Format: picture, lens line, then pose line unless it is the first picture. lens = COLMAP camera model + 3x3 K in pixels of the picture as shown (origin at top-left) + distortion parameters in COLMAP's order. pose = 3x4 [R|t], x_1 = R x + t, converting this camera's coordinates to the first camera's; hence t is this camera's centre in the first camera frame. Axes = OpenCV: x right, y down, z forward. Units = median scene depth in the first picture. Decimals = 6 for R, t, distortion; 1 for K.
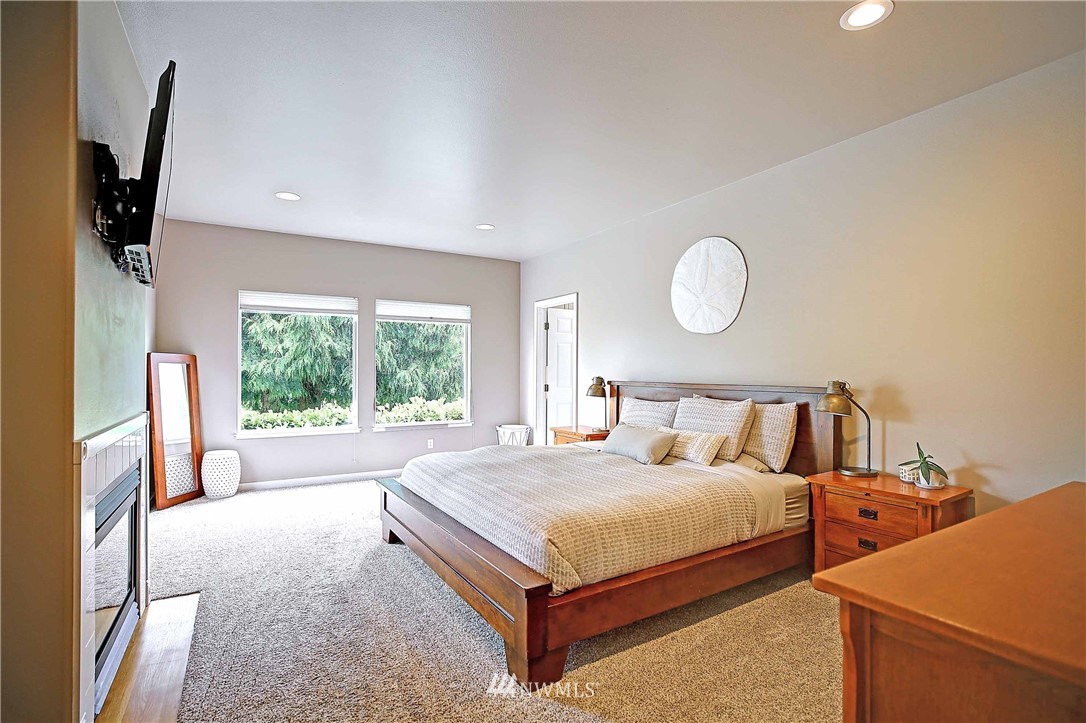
lens RADIAL K [[498.3, 0, 543.5], [0, 498.3, 365.4], [0, 0, 1]] dist [-0.038454, 0.014418]
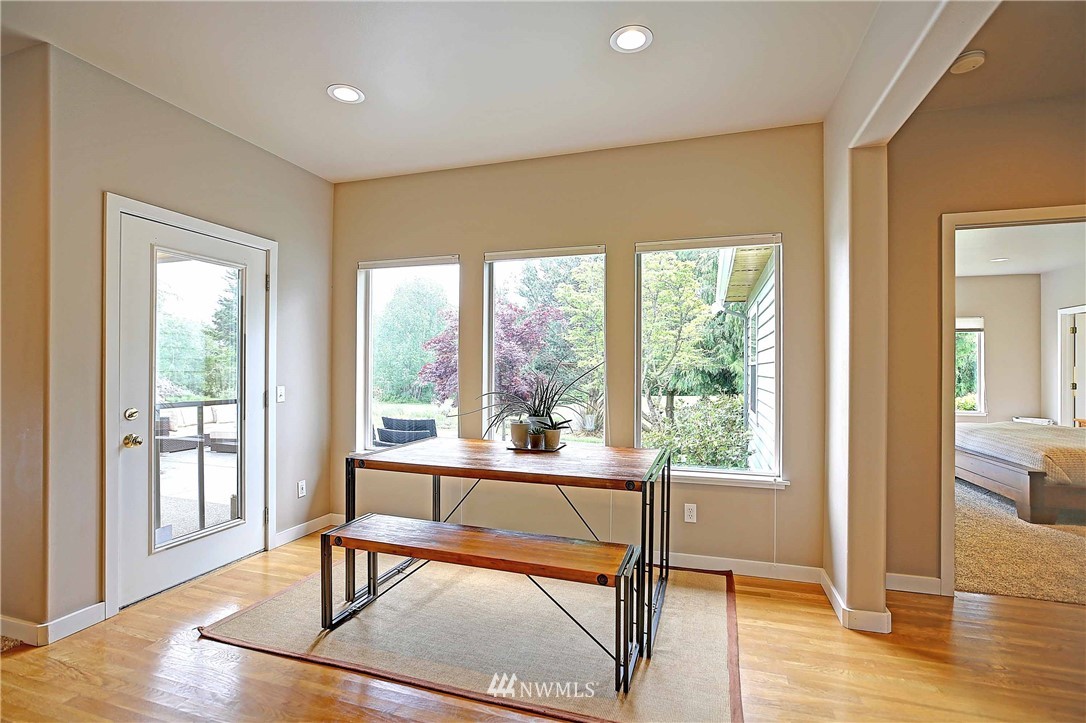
lens RADIAL K [[498.3, 0, 545.4], [0, 498.3, 360.3], [0, 0, 1]] dist [-0.038454, 0.014418]
pose [[0.649436, -0.009272, -0.760360, 0.063465], [0.003013, 0.999949, -0.009620, -0.005523], [0.760411, 0.003956, 0.649431, -0.594644]]
